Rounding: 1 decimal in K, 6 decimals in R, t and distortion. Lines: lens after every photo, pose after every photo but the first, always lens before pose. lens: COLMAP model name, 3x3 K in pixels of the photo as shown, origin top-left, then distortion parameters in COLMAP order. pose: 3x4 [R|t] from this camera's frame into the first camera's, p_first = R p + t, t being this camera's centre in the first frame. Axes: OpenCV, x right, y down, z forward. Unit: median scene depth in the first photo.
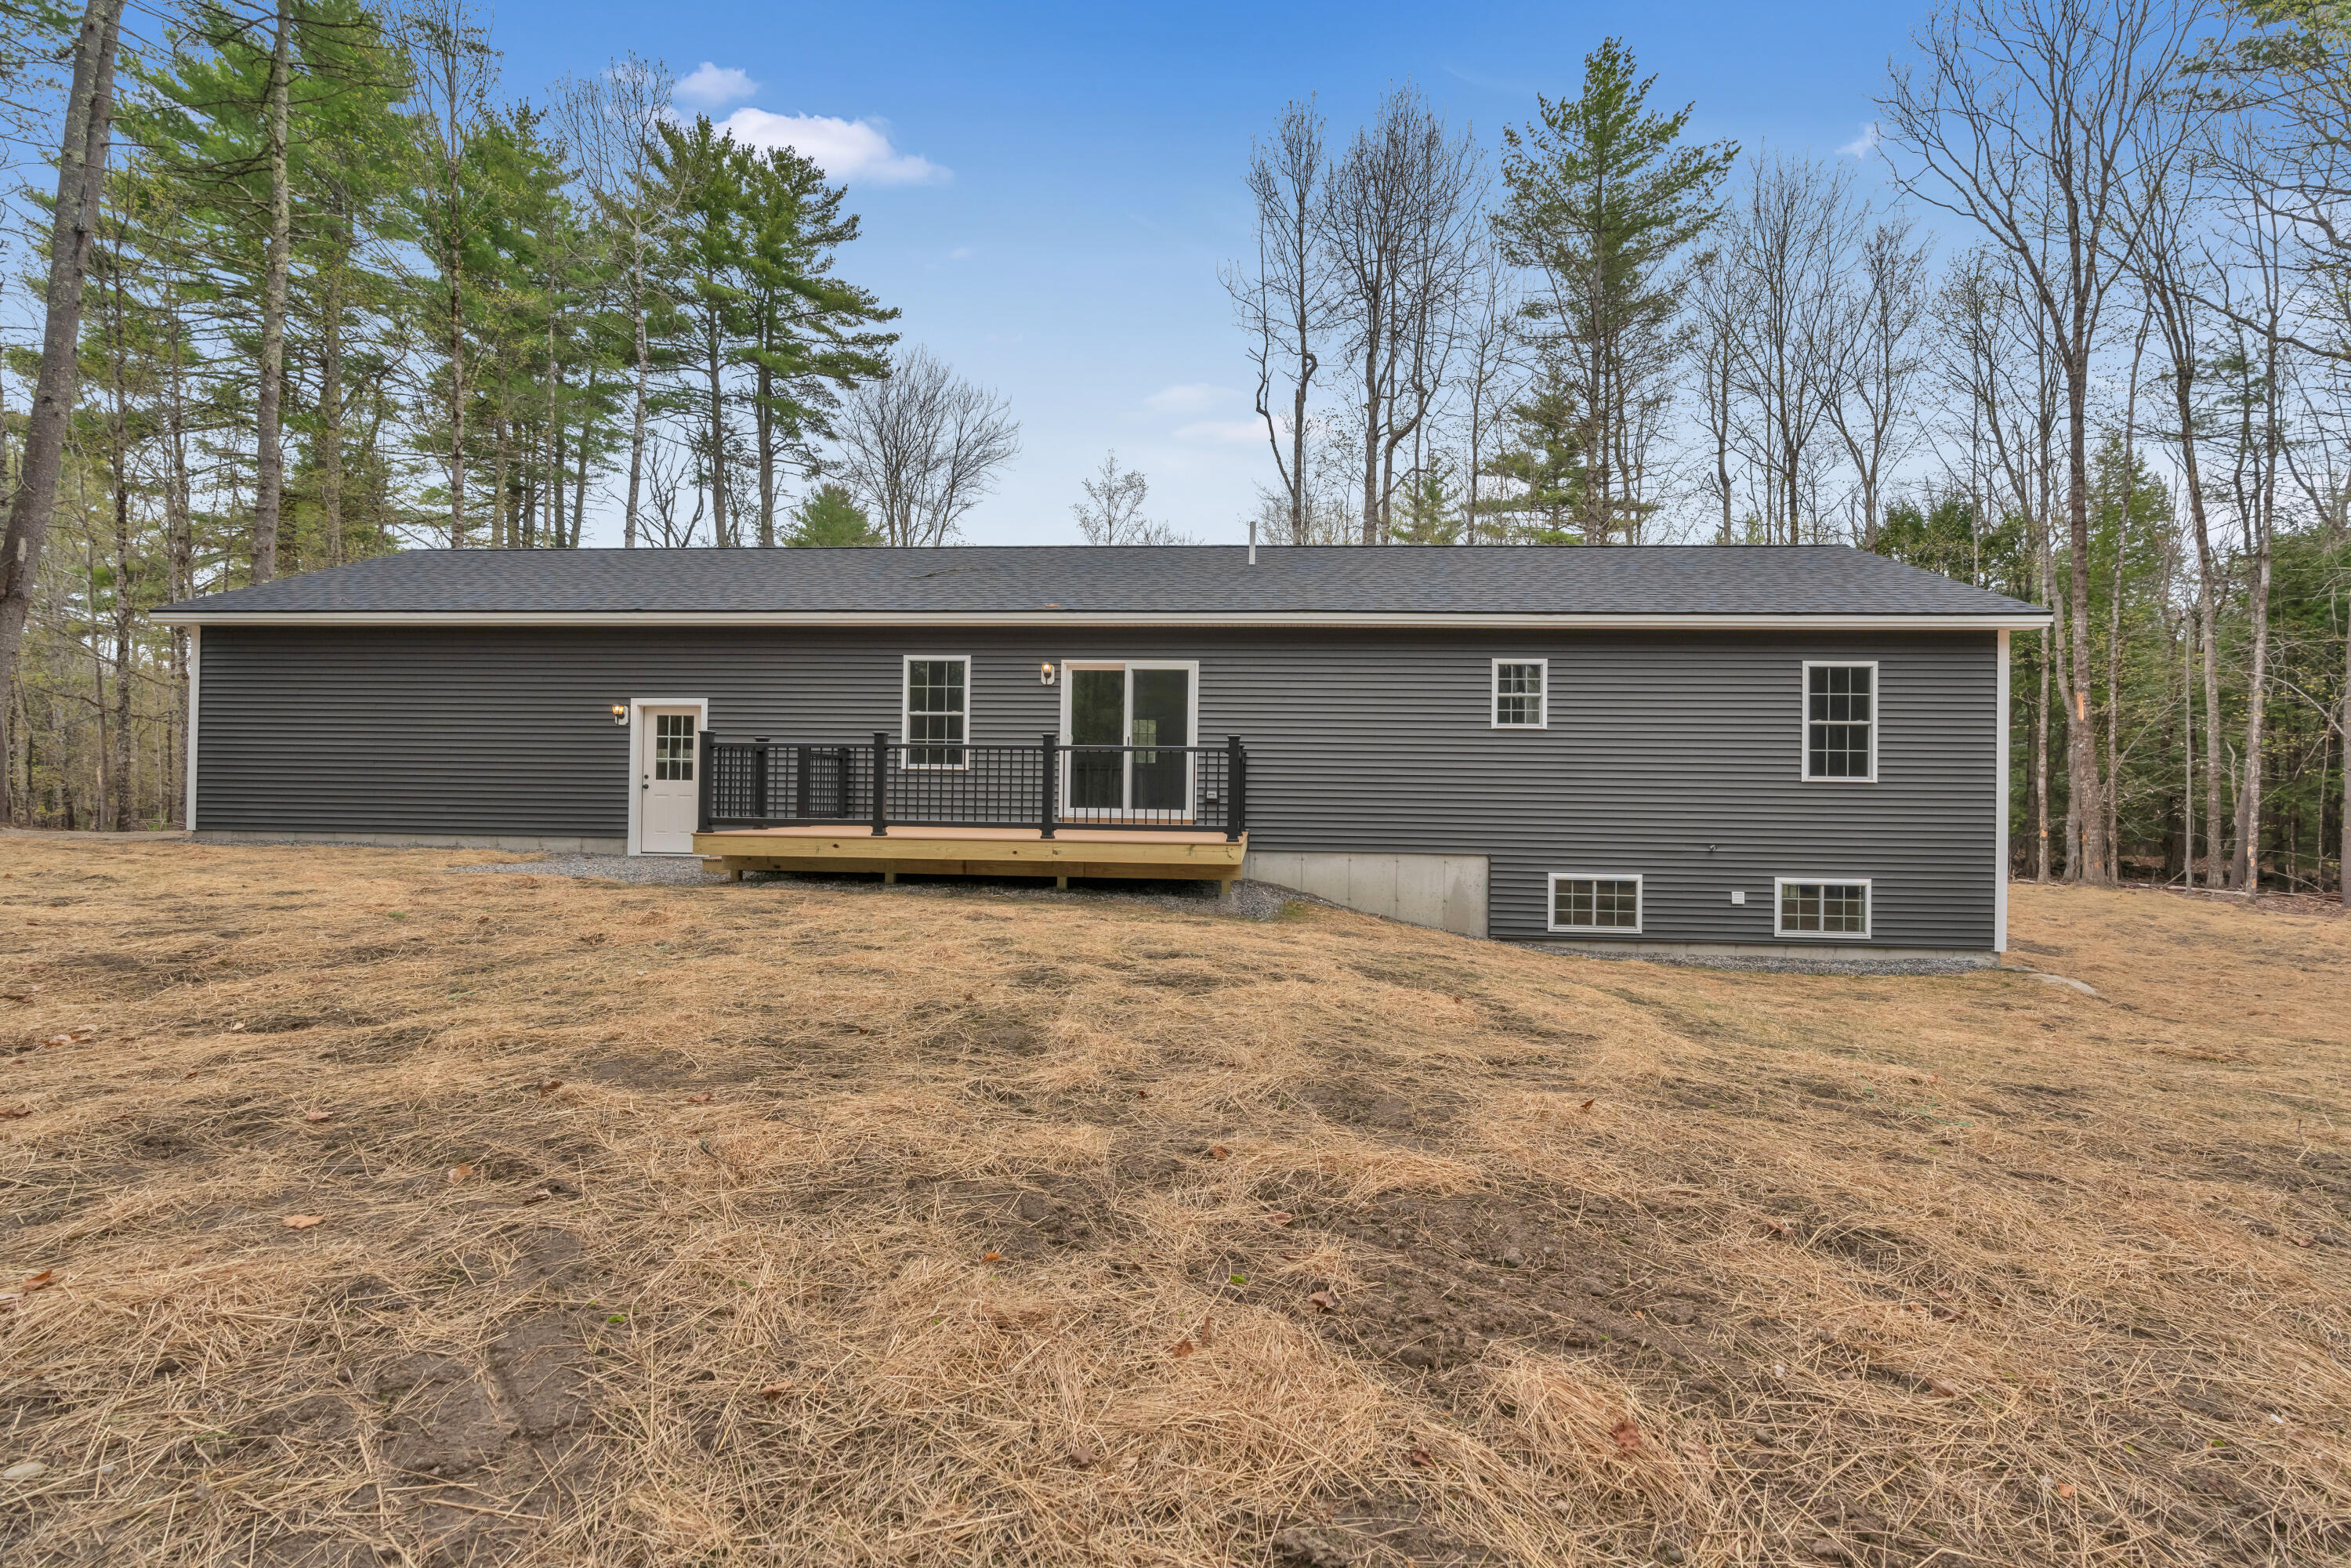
lens RADIAL K [[1069.5, 0, 1175.5], [0, 1069.5, 784.0], [0, 0, 1]] dist [-0.012006, 0.000222]
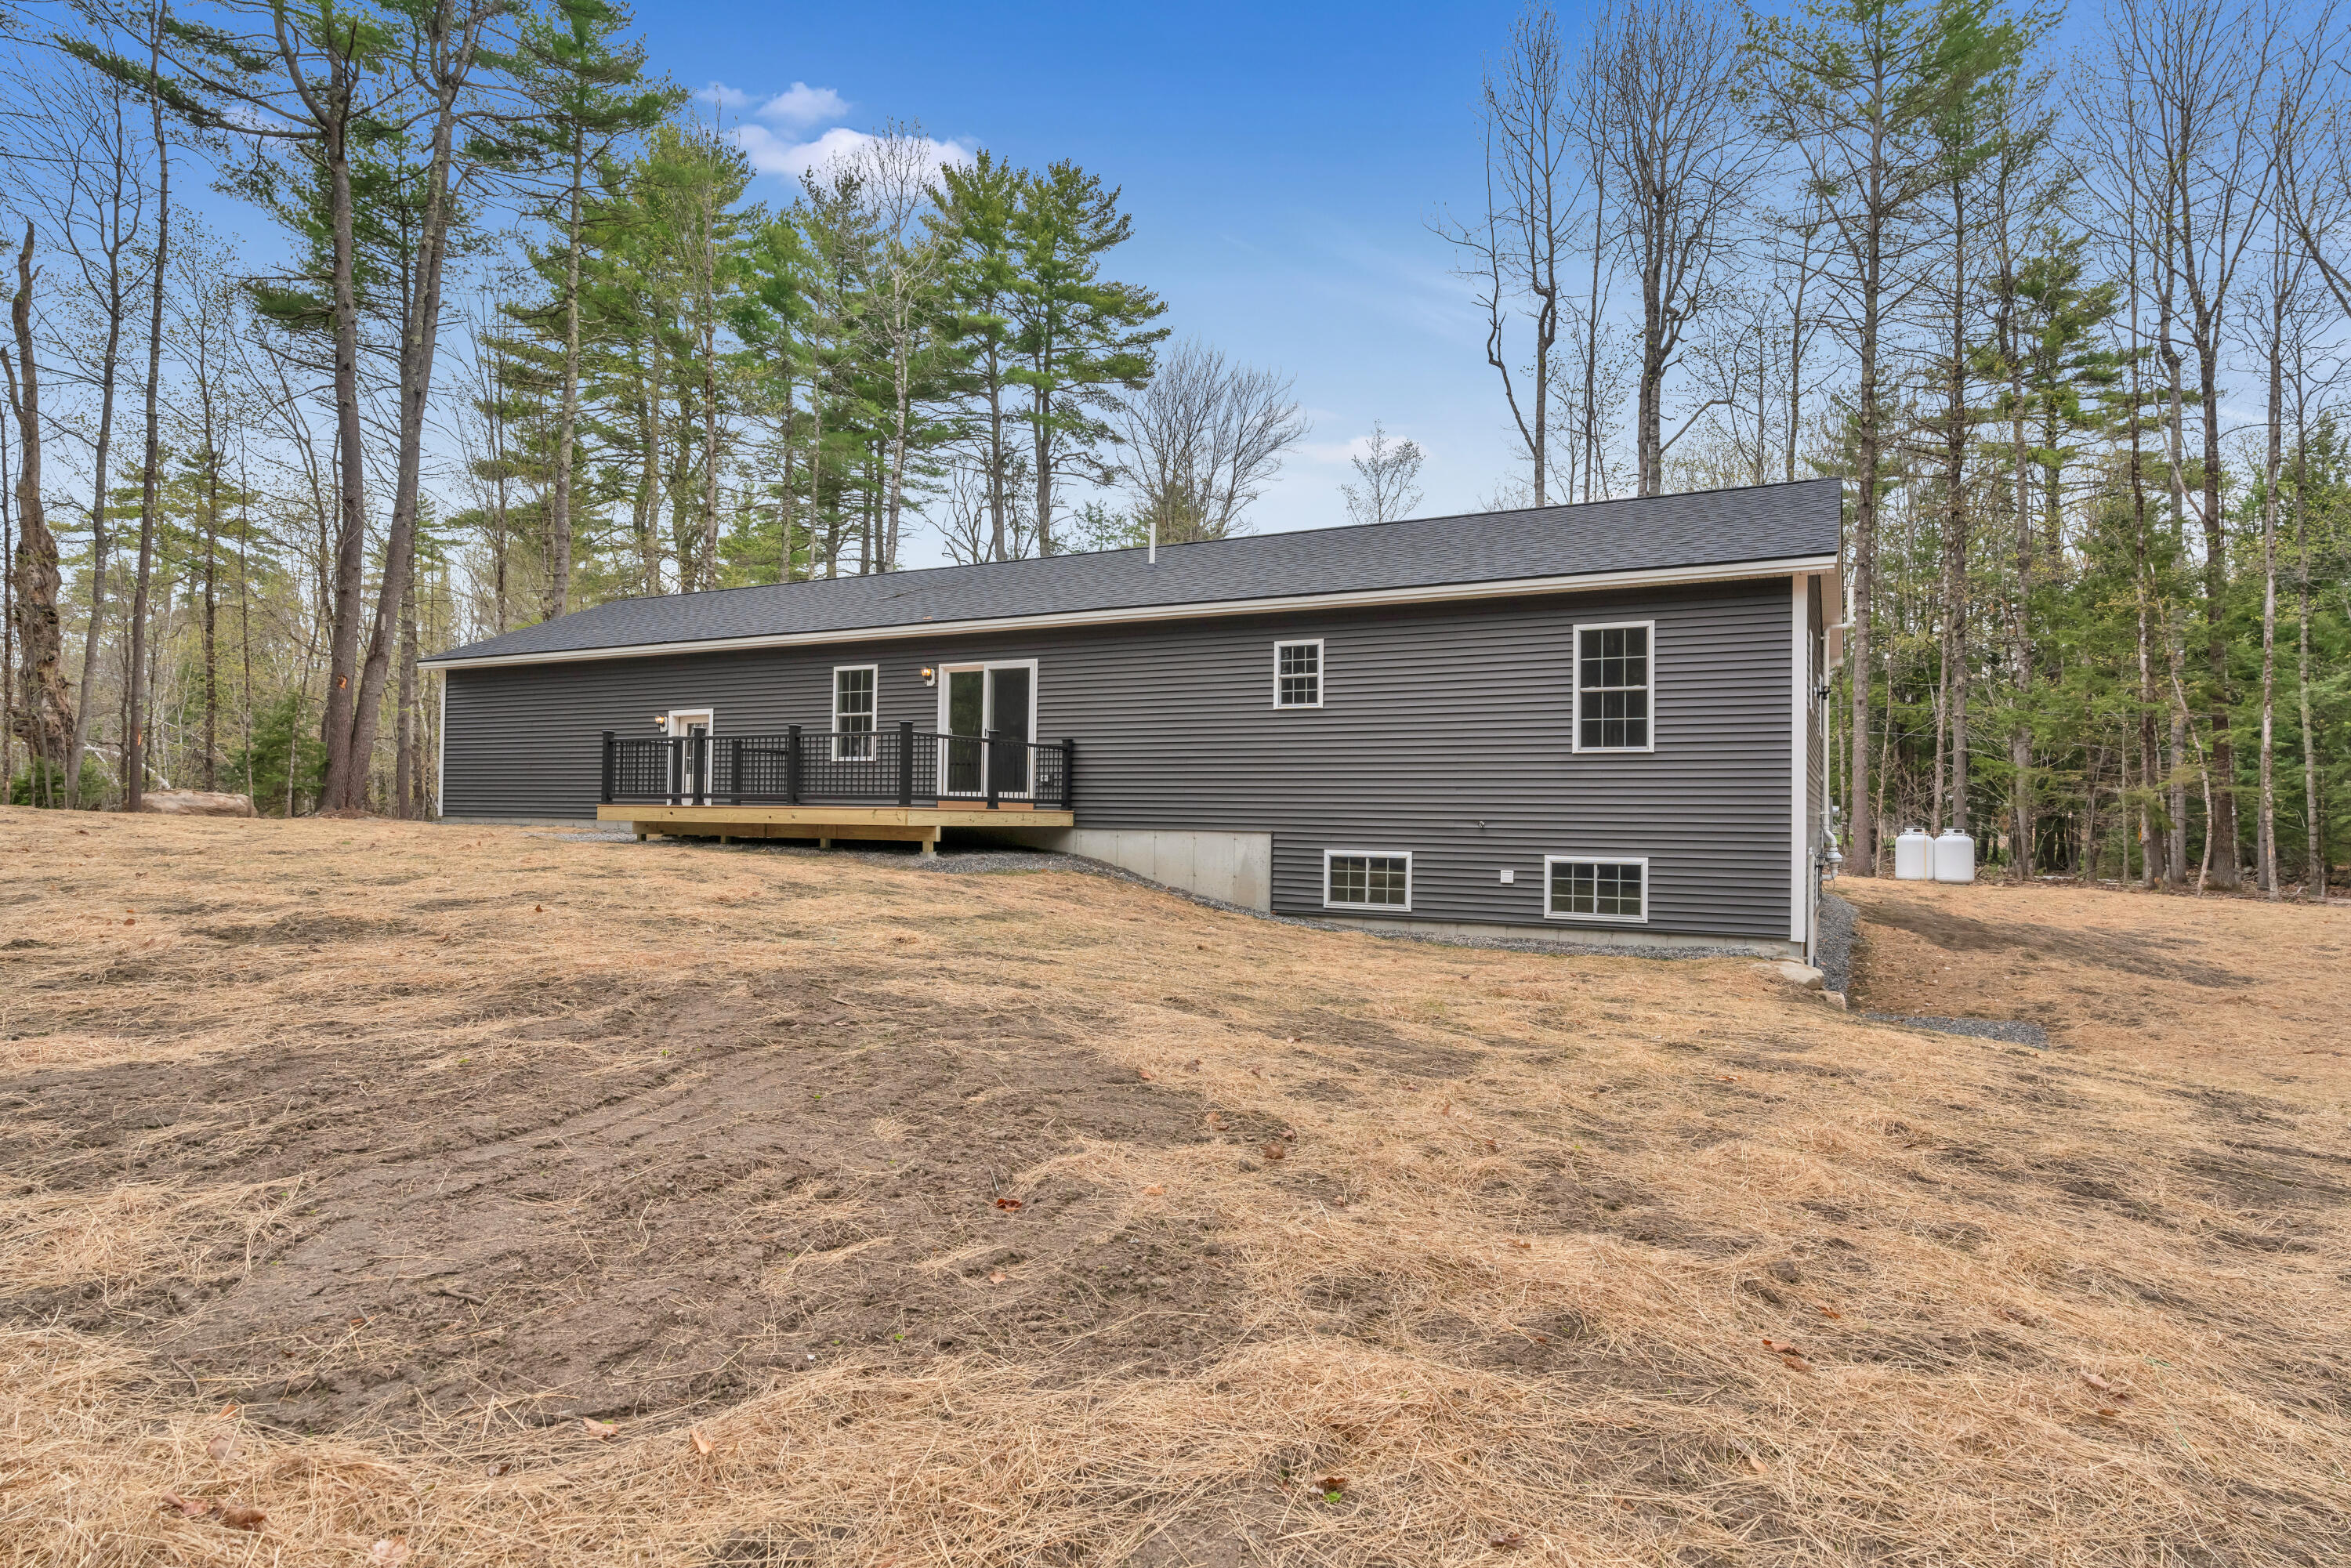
lens RADIAL K [[1271.8, 0, 1175.5], [0, 1271.8, 784.0], [0, 0, 1]] dist [-0.002715, 0.000193]
pose [[0.915776, -0.013539, -0.401461, 0.679592], [0.006636, 0.999805, -0.018580, 0.040917], [0.401635, 0.014351, 0.915687, -0.155526]]
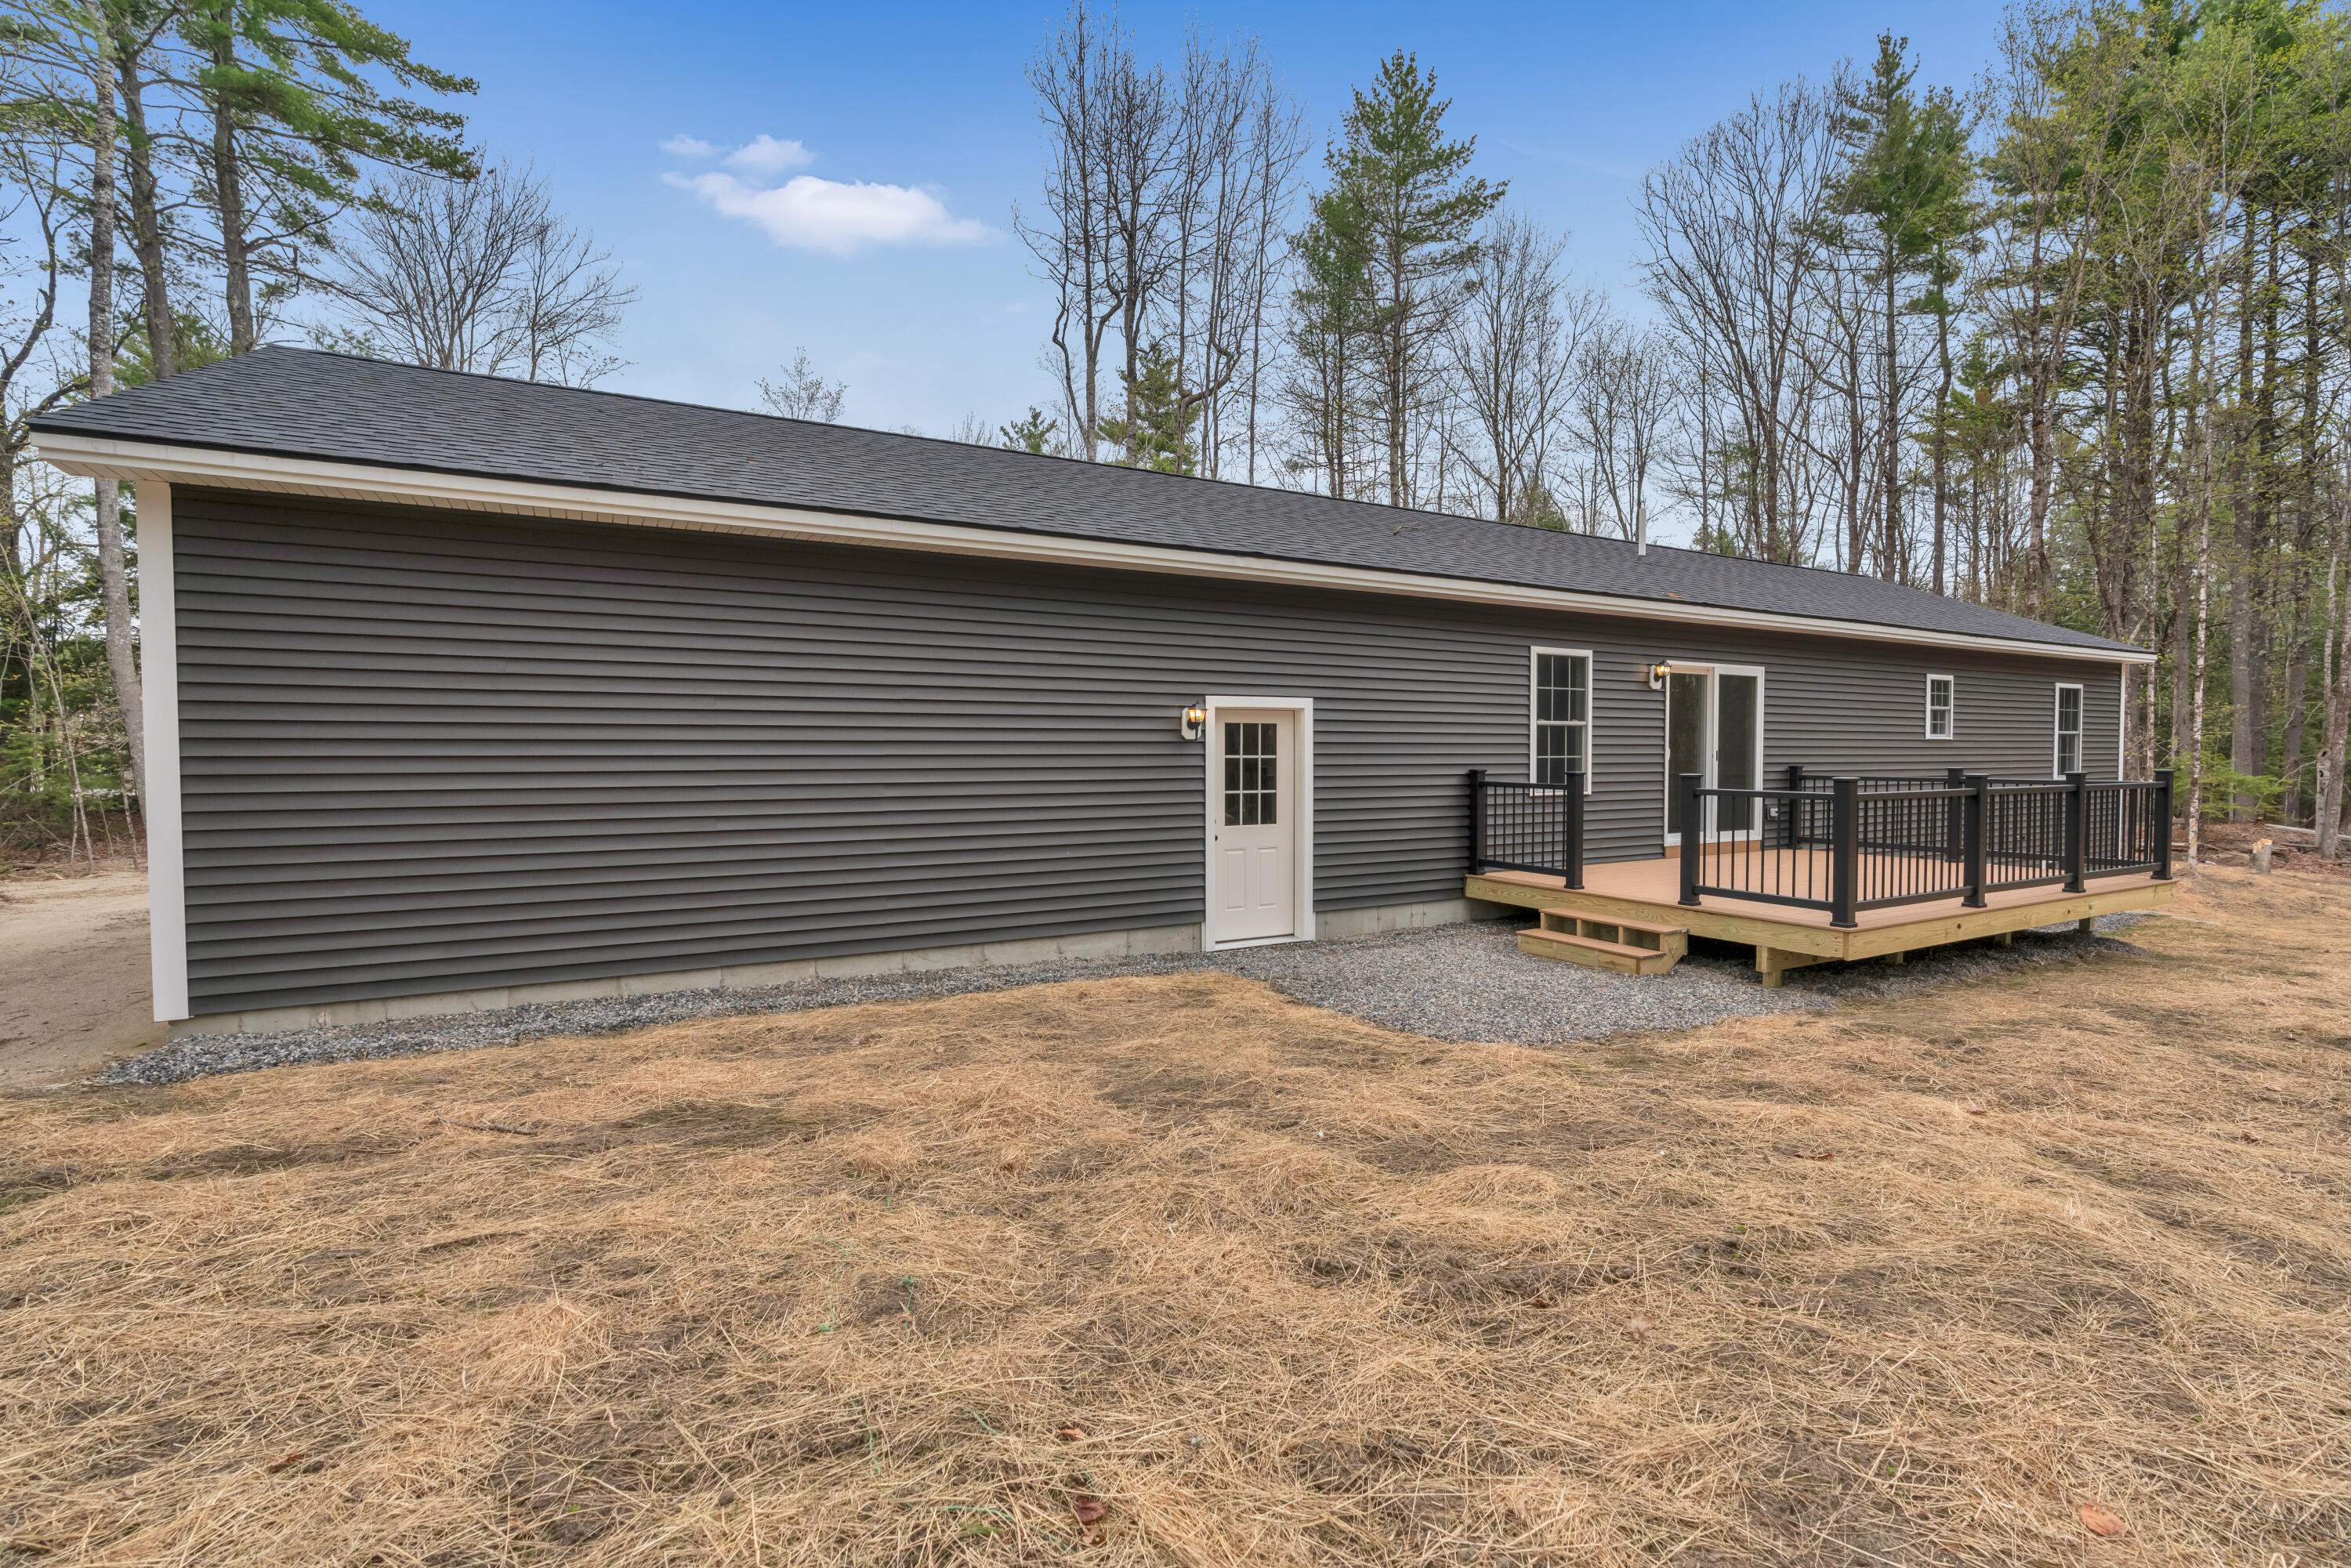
lens RADIAL K [[1064.1, 0, 1175.5], [0, 1064.1, 784.0], [0, 0, 1]] dist [-0.001182, -0.000091]
pose [[0.837363, -0.031457, 0.545741, -0.887766], [0.006264, 0.998830, 0.047961, -0.061341], [-0.546611, -0.036743, 0.836580, 0.508070]]
